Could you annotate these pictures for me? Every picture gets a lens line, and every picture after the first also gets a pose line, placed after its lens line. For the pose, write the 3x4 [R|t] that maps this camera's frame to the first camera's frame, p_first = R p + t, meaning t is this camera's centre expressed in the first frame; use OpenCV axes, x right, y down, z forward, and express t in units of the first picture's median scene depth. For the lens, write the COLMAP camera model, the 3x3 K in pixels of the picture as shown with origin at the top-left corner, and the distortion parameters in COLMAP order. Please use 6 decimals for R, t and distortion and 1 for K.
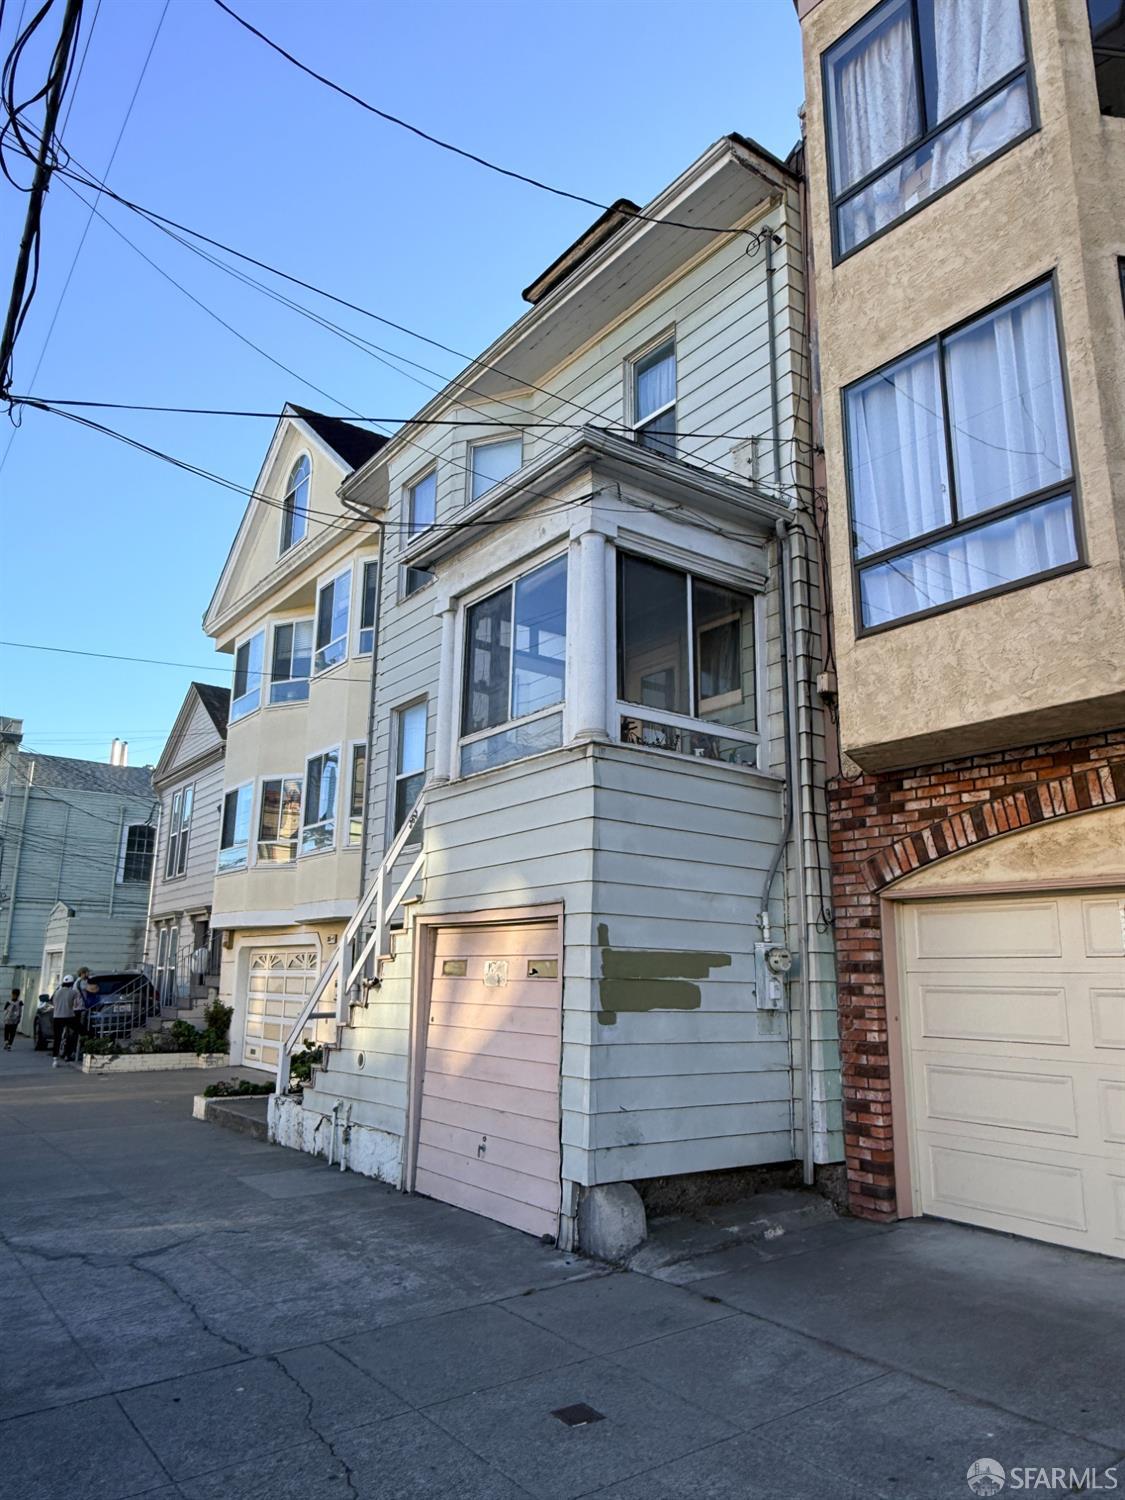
lens RADIAL K [[1007.0, 0, 562.5], [0, 1007.0, 750.0], [0, 0, 1]] dist [-0.003796, -0.001133]
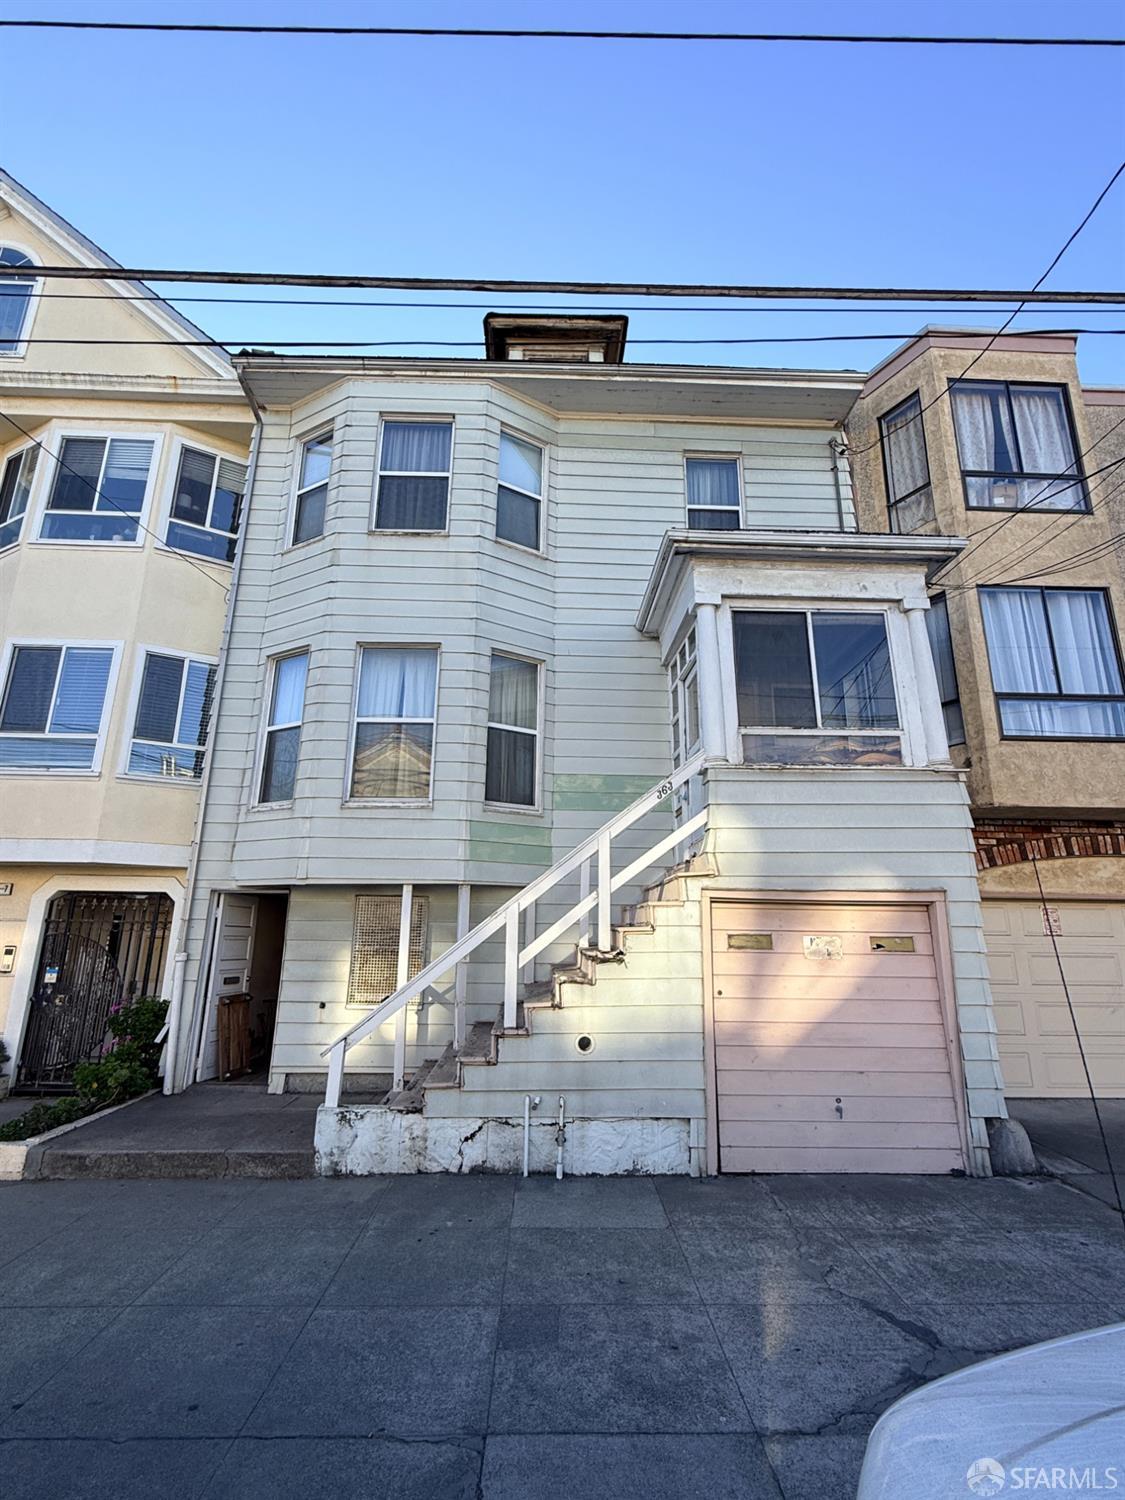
lens RADIAL K [[704.6, 0, 562.5], [0, 704.6, 750.0], [0, 0, 1]] dist [-0.000180, -0.000055]
pose [[0.569061, 0.205454, 0.796215, -1.030865], [-0.185702, 0.975378, -0.118962, 0.176385], [-0.801052, -0.080162, 0.593203, 0.895310]]
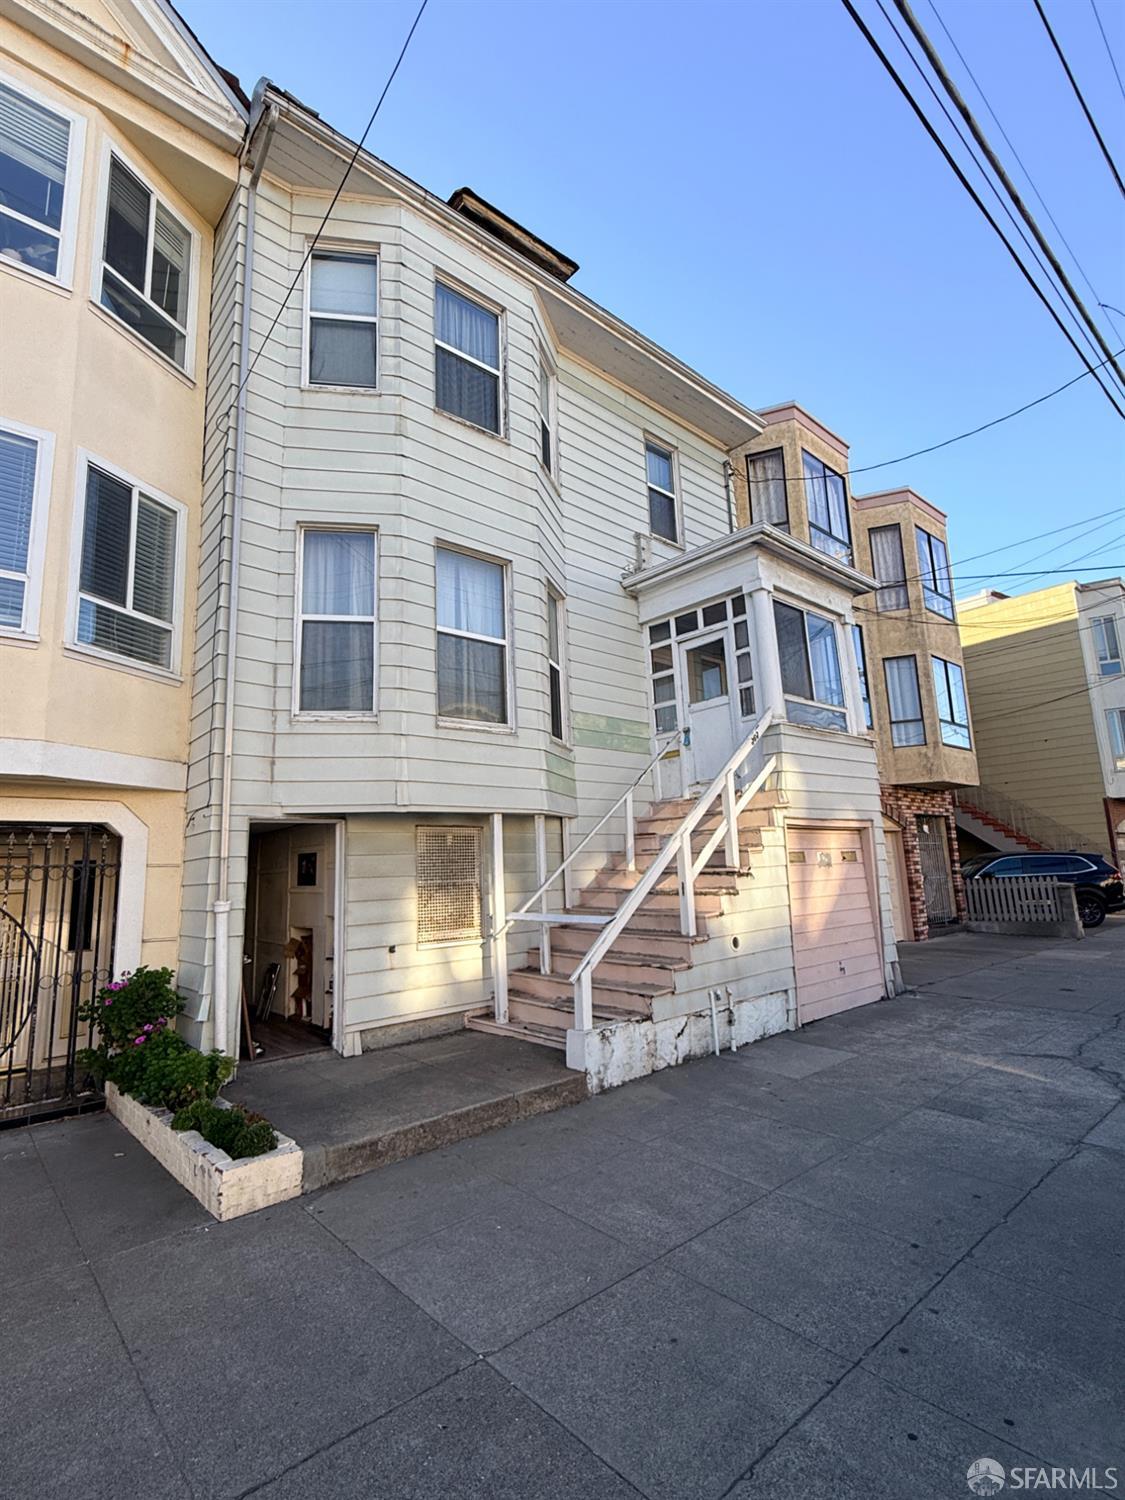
lens RADIAL K [[716.7, 0, 562.5], [0, 716.7, 750.0], [0, 0, 1]] dist [-0.000700, -0.000257]
pose [[-0.086280, 0.161808, 0.983043, -1.315348], [-0.182058, 0.967547, -0.175236, 0.372090], [-0.979495, -0.194090, -0.054021, 1.704090]]
